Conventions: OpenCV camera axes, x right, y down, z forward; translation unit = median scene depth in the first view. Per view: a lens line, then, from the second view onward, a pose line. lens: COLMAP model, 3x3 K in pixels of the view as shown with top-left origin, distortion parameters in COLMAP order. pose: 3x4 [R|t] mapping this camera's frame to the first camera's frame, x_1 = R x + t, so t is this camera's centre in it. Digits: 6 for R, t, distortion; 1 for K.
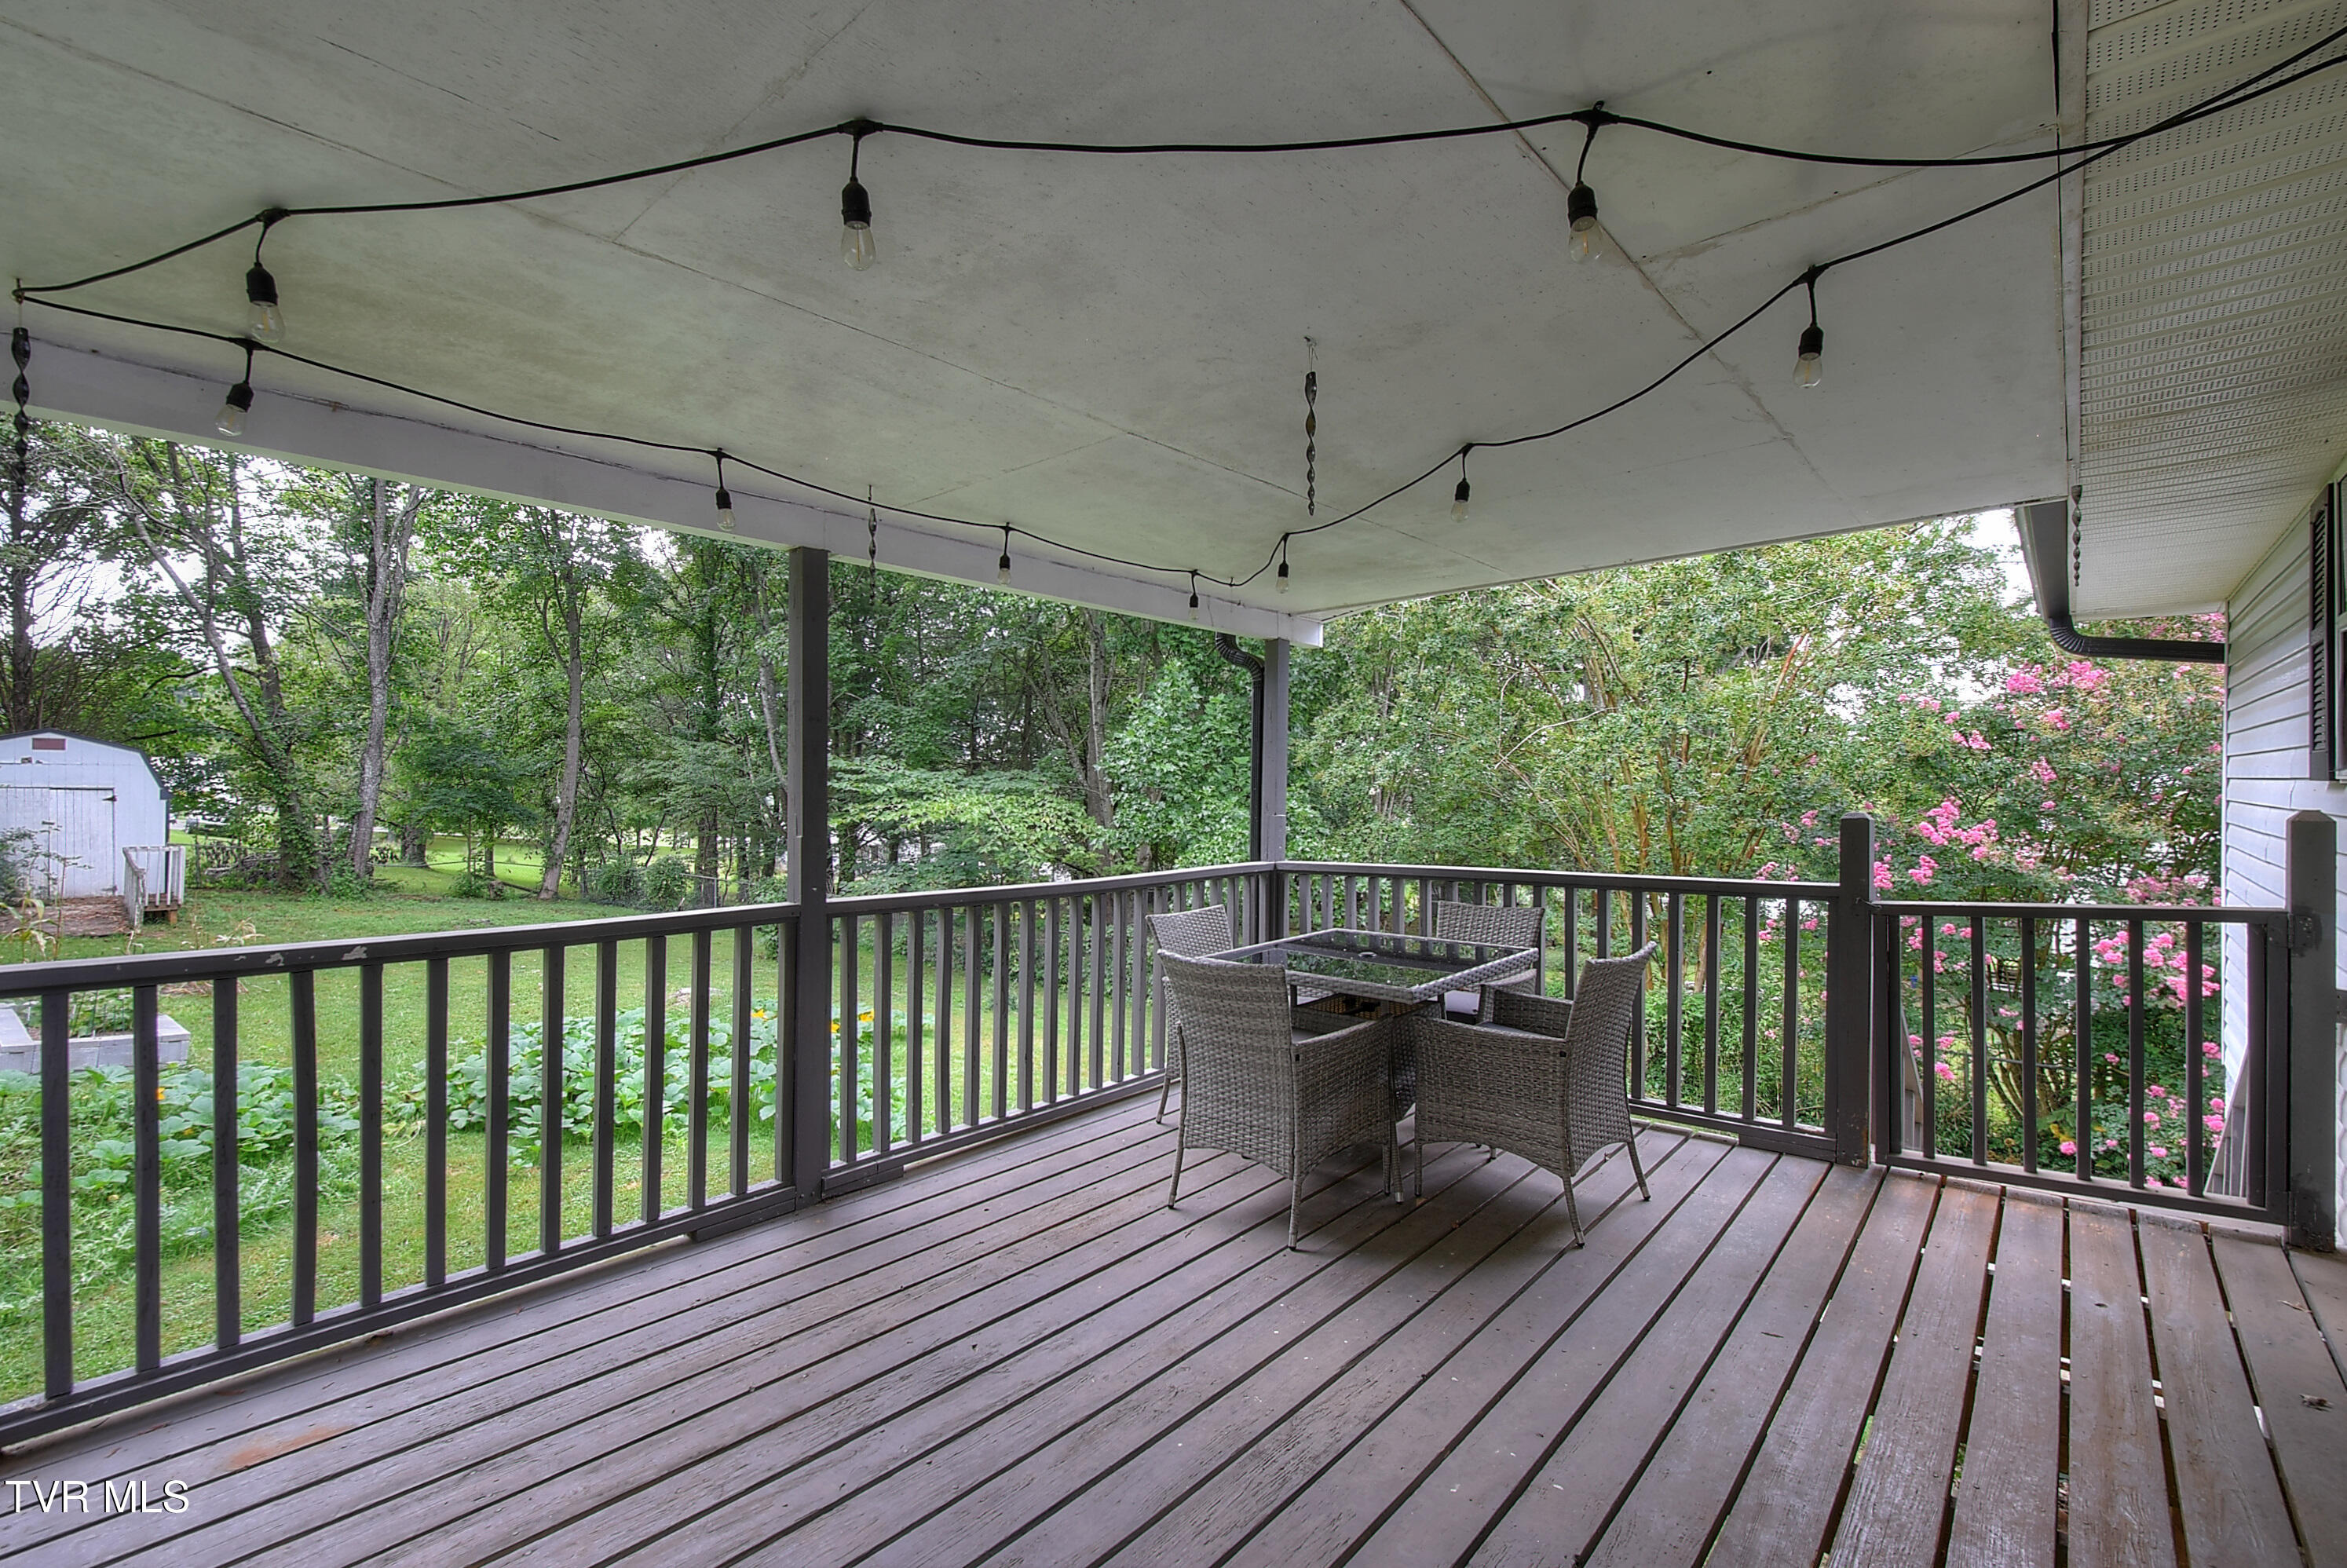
lens RADIAL K [[1034.4, 0, 1179.4], [0, 1034.4, 776.1], [0, 0, 1]] dist [0.002846, 0.000033]
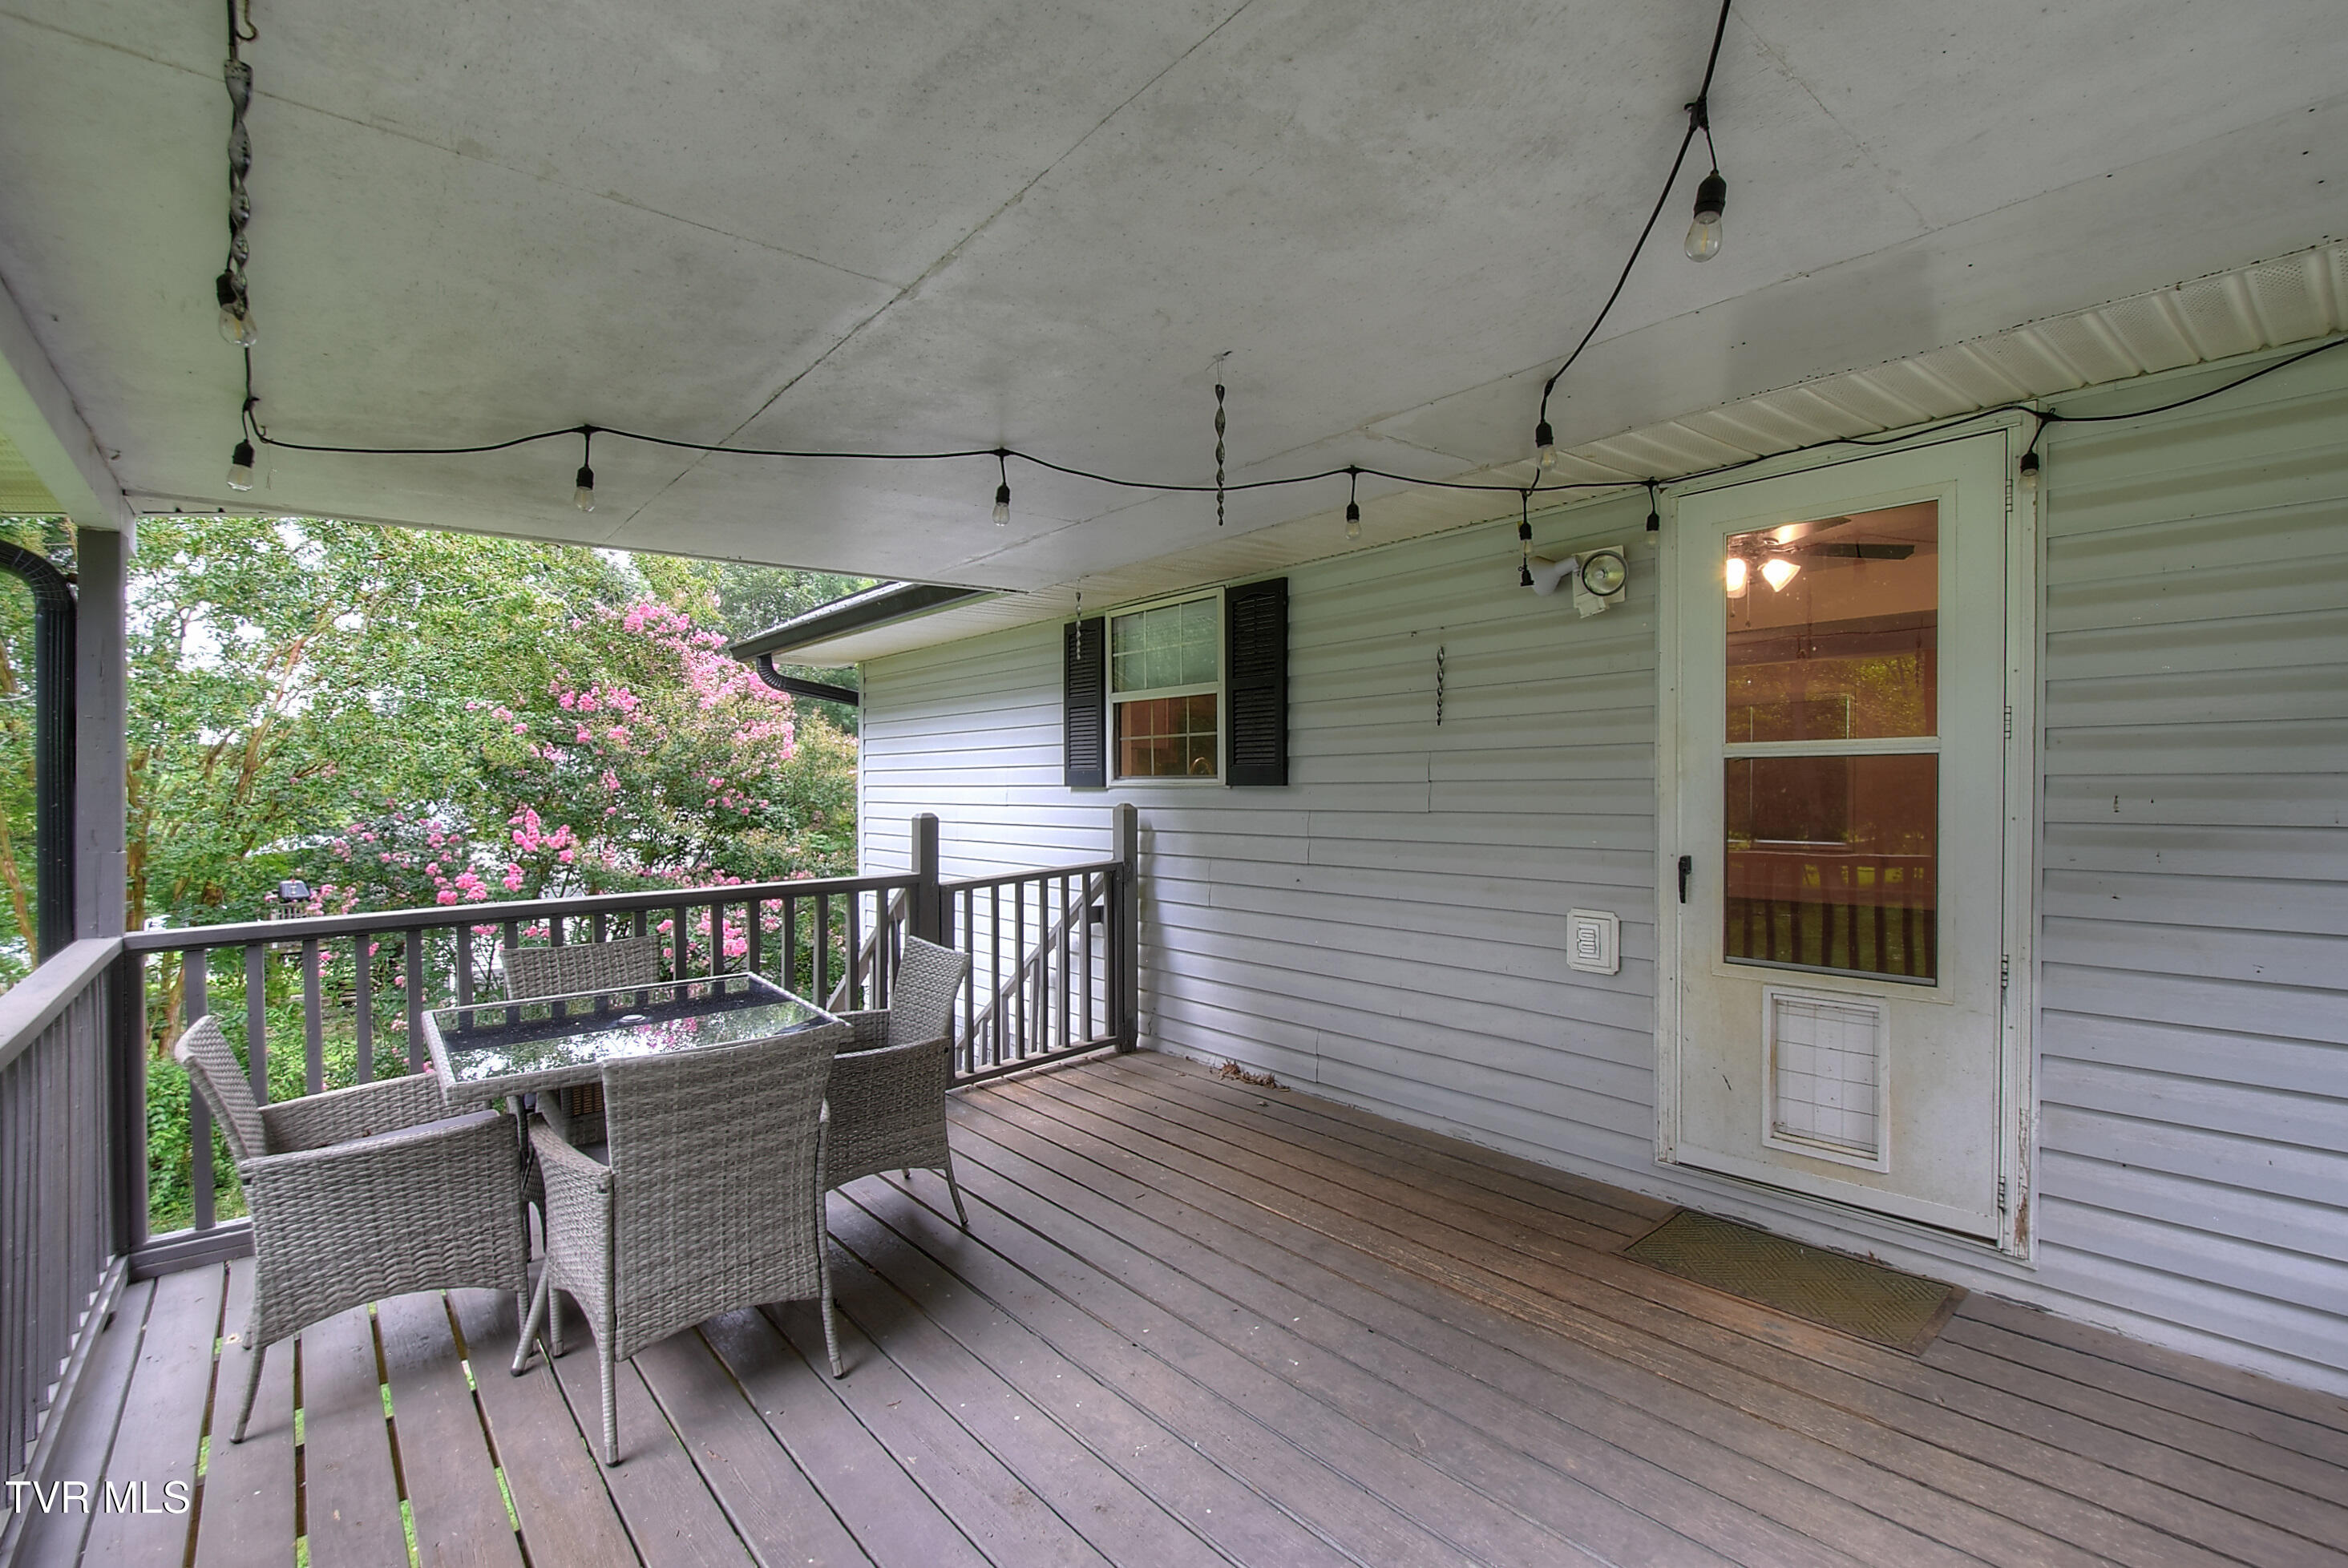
lens RADIAL K [[1047.0, 0, 1180.3], [0, 1047.0, 791.7], [0, 0, 1]] dist [-0.003497, -0.001573]
pose [[0.147678, -0.006504, 0.989014, -0.617988], [0.001865, 0.999978, 0.006298, 0.003632], [-0.989034, 0.000914, 0.147687, 0.607009]]
